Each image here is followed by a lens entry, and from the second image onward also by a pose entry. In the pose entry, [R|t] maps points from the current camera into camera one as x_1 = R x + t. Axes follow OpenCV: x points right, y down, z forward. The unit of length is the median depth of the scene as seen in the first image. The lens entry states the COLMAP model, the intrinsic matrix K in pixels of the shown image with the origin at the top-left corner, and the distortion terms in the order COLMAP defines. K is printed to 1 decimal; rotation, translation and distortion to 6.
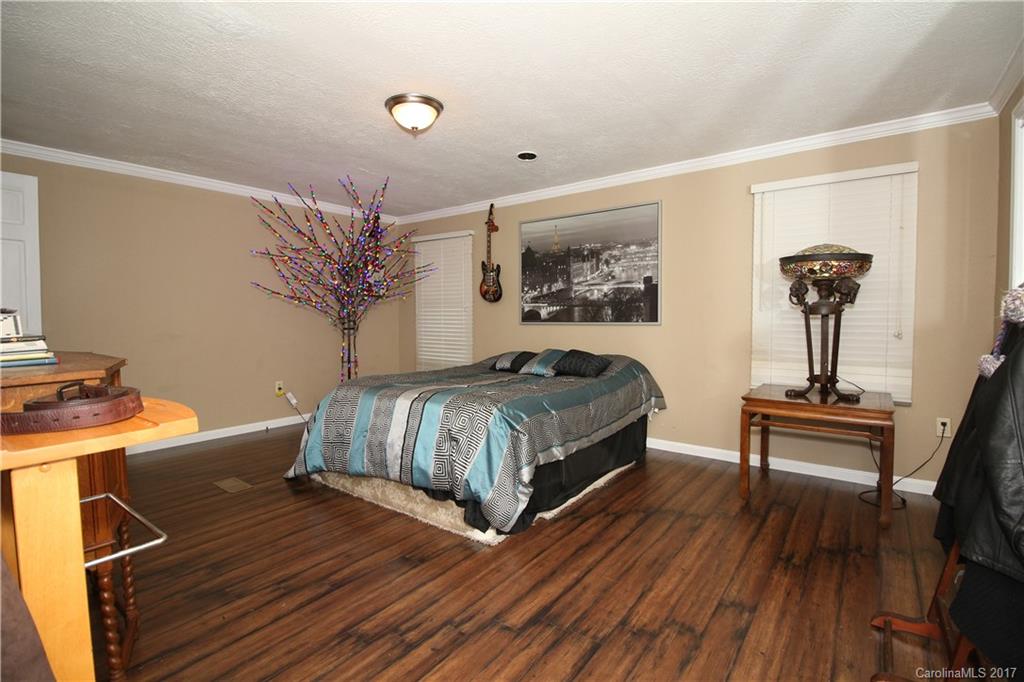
lens RADIAL K [[477.8, 0, 507.0], [0, 477.8, 337.9], [0, 0, 1]] dist [-0.004311, -0.000246]
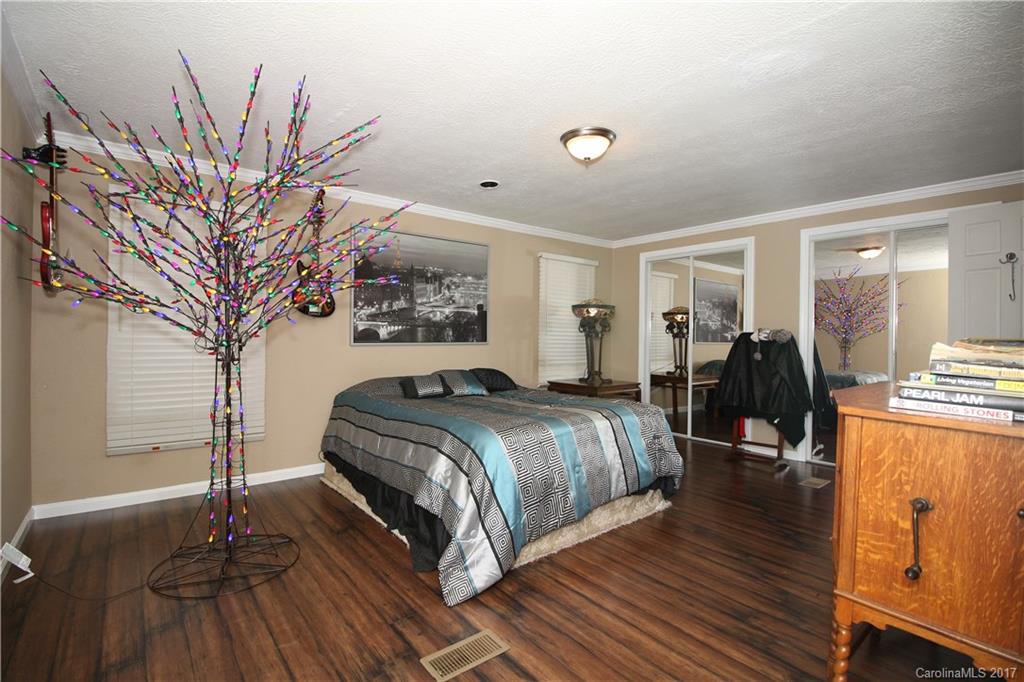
lens RADIAL K [[477.8, 0, 507.2], [0, 477.8, 343.1], [0, 0, 1]] dist [-0.004311, -0.000246]
pose [[0.230776, -0.010522, 0.972950, -0.805395], [0.034262, 0.999409, 0.002681, -0.028983], [-0.972403, 0.032717, 0.231001, 0.611561]]
